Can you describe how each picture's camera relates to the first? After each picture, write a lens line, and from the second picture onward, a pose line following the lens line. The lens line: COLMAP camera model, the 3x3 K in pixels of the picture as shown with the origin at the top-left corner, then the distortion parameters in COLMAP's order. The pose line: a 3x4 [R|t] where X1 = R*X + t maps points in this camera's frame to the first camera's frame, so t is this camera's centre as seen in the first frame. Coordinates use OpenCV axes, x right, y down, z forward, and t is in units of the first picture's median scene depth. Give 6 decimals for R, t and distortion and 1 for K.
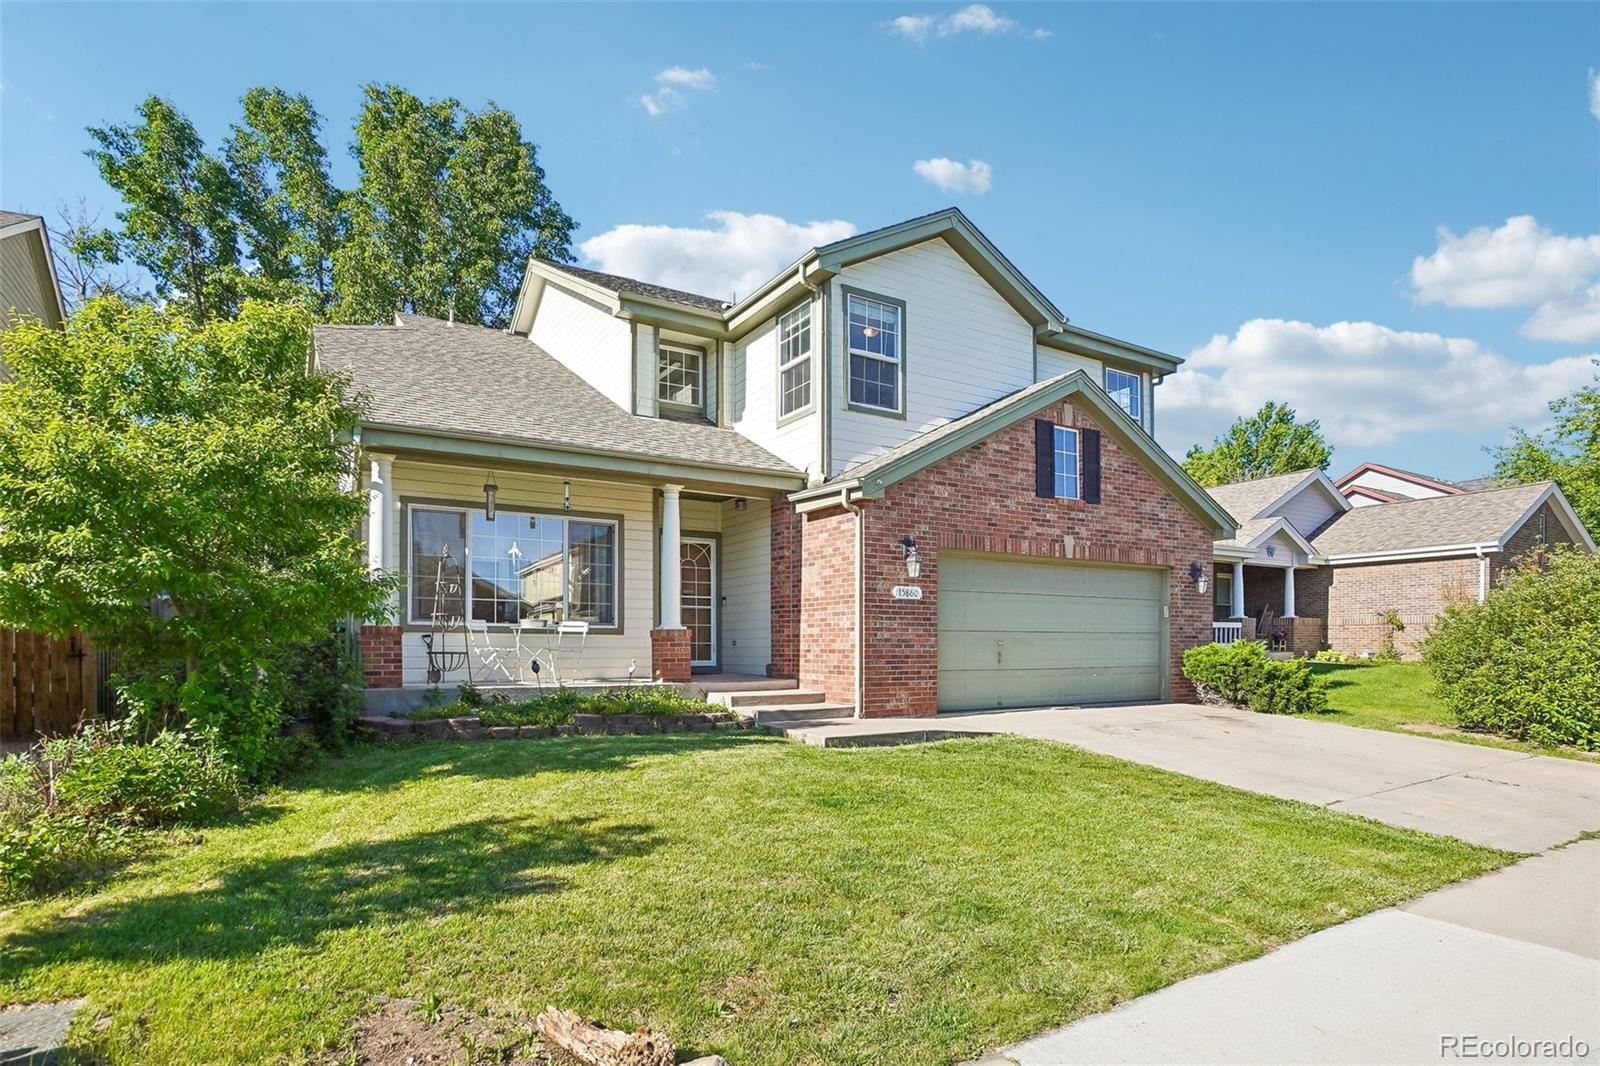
lens RADIAL K [[831.1, 0, 800.6], [0, 831.1, 510.6], [0, 0, 1]] dist [-0.043241, 0.023036]
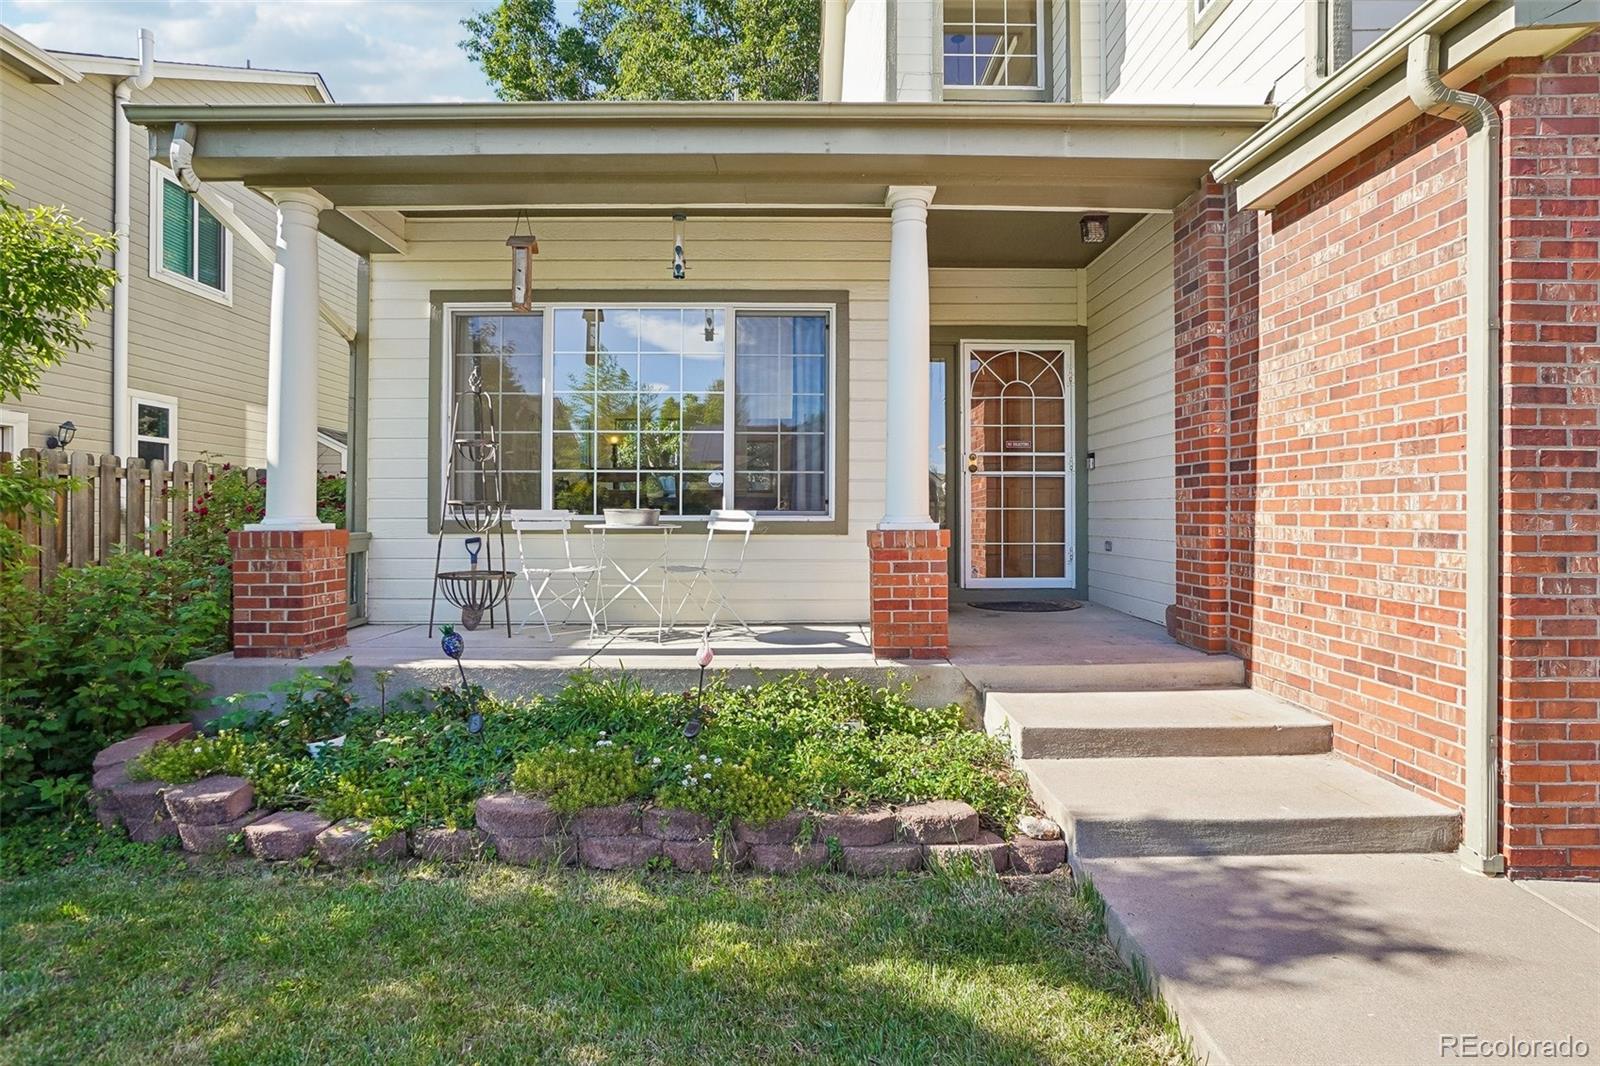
lens RADIAL K [[831.1, 0, 800.6], [0, 831.1, 510.6], [0, 0, 1]] dist [-0.043241, 0.023036]
pose [[0.862158, -0.001540, -0.506638, 0.011184], [0.081720, 0.987324, 0.136064, 0.069764], [0.500006, -0.158711, 0.851355, 0.595243]]
